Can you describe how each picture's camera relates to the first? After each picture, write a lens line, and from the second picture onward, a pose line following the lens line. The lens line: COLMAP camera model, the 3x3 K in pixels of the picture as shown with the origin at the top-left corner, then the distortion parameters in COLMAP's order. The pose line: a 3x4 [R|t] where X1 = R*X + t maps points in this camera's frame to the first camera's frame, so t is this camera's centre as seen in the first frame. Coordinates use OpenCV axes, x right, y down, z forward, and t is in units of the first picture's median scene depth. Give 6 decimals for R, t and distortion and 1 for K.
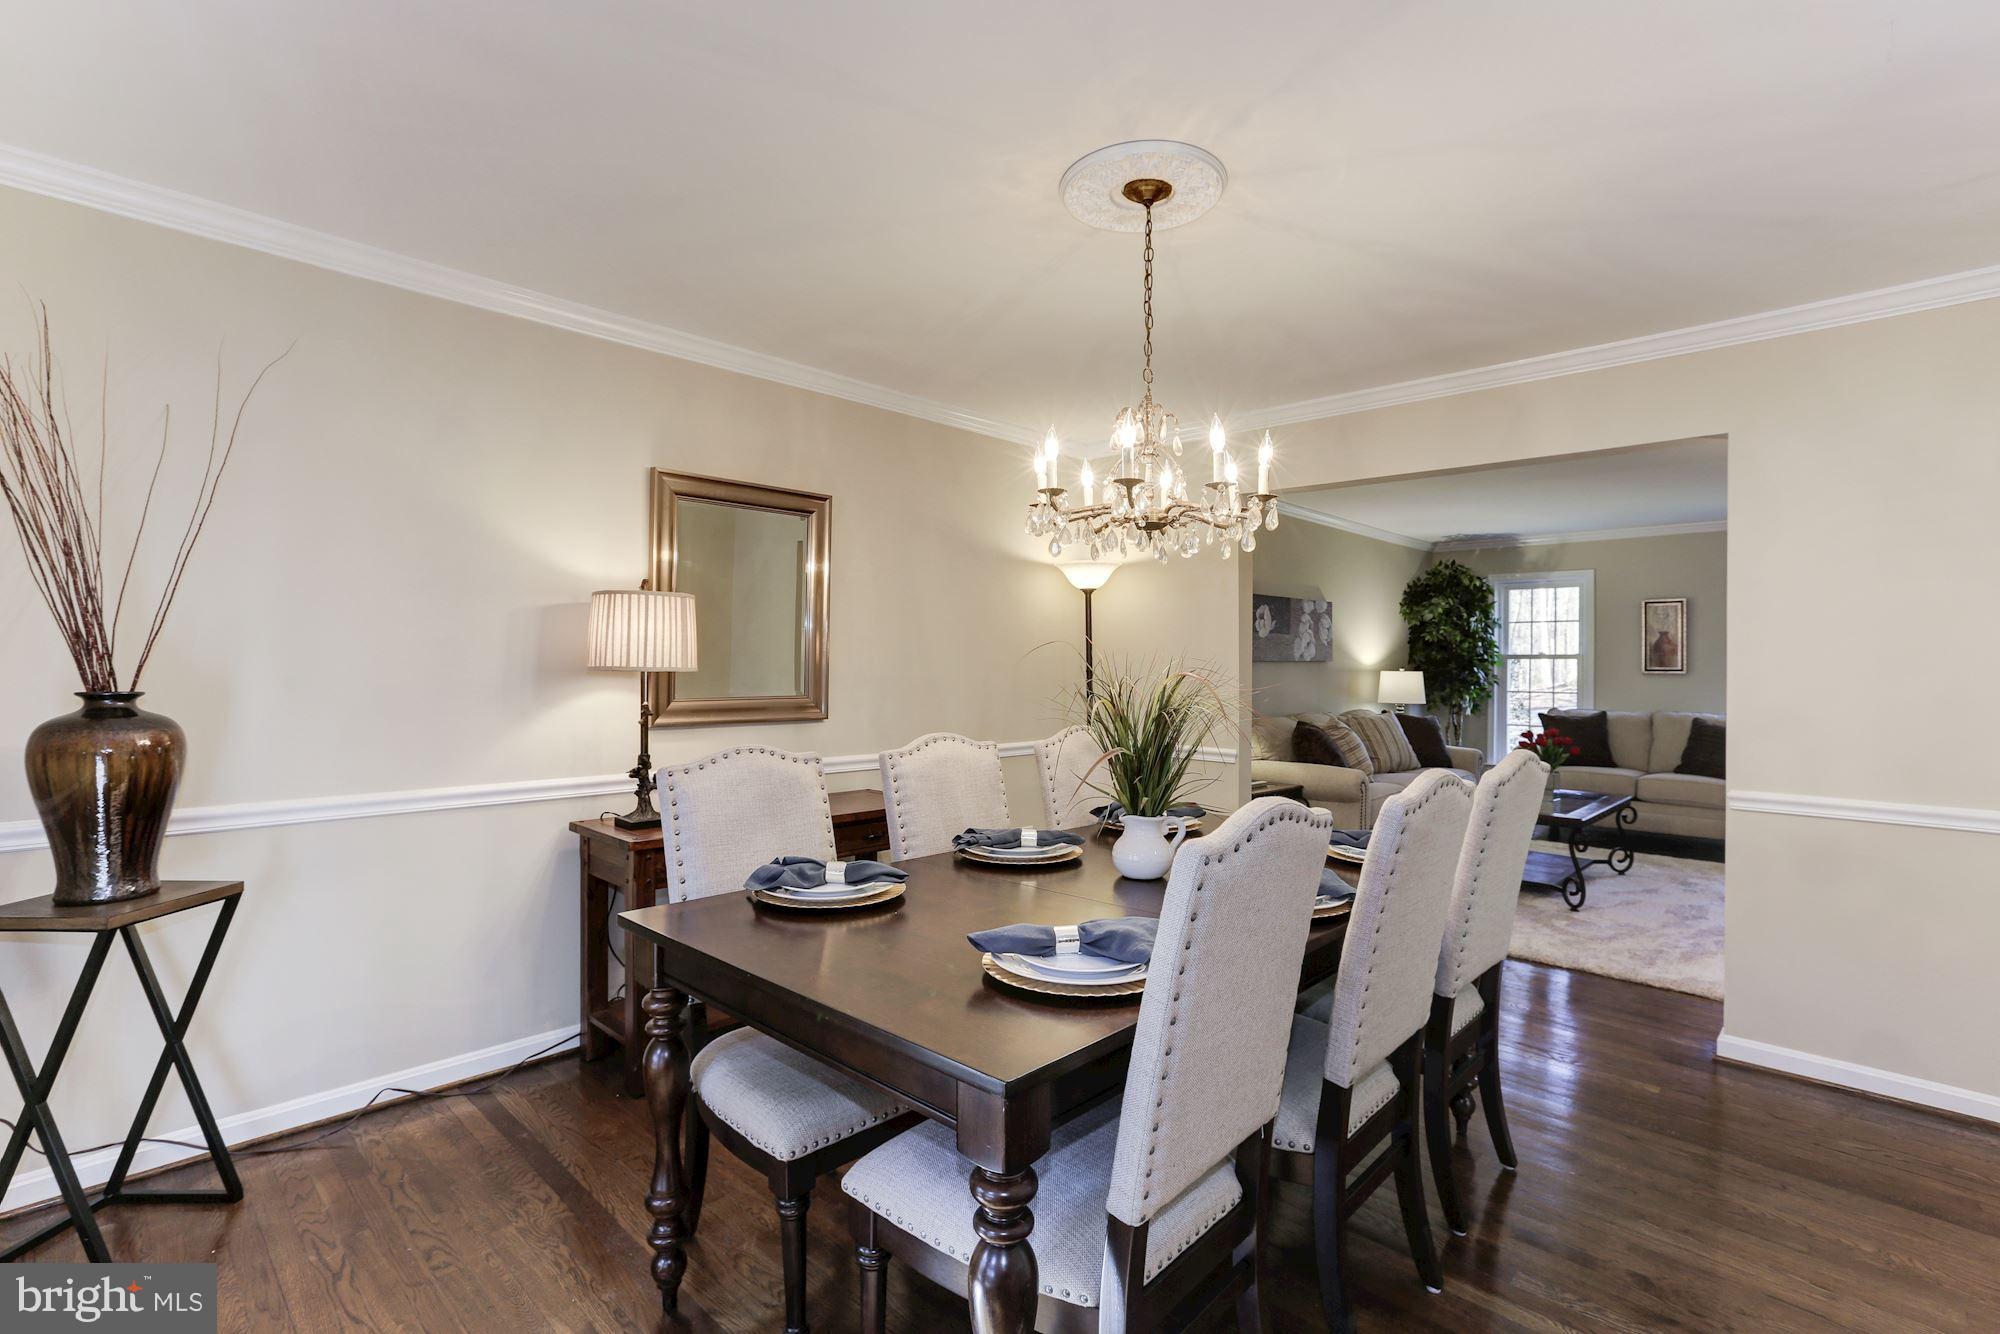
lens RADIAL K [[924.5, 0, 997.2], [0, 924.5, 662.6], [0, 0, 1]] dist [-0.024235, 0.013832]
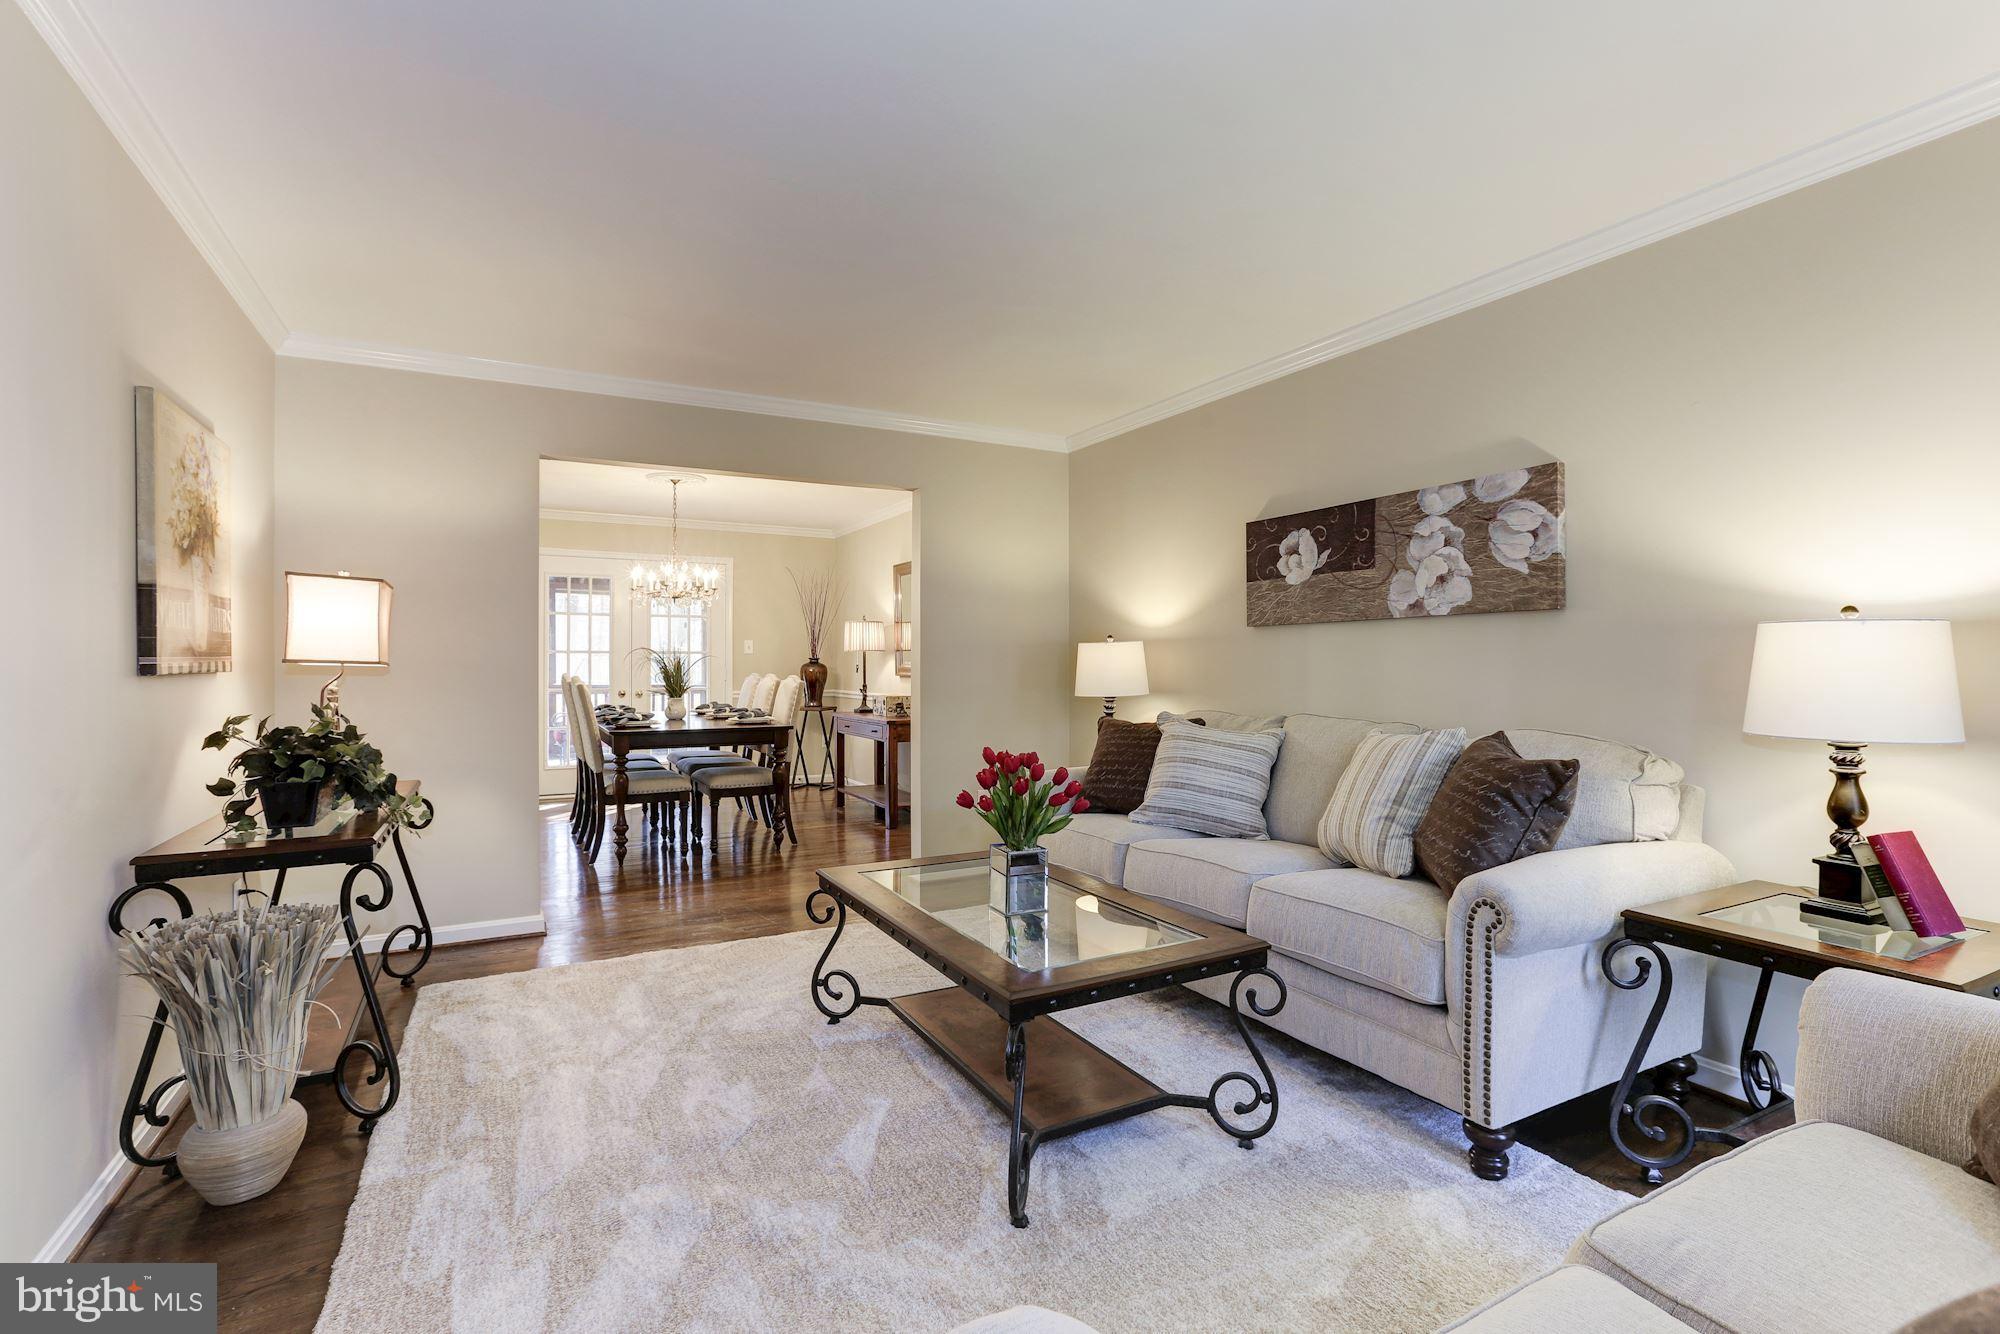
lens RADIAL K [[924.5, 0, 997.2], [0, 924.5, 662.6], [0, 0, 1]] dist [-0.024235, 0.013832]
pose [[-0.318081, -0.007699, -0.948032, 0.775381], [0.000621, 0.999965, -0.008329, 0.024038], [0.948063, -0.003238, -0.318065, 0.846655]]
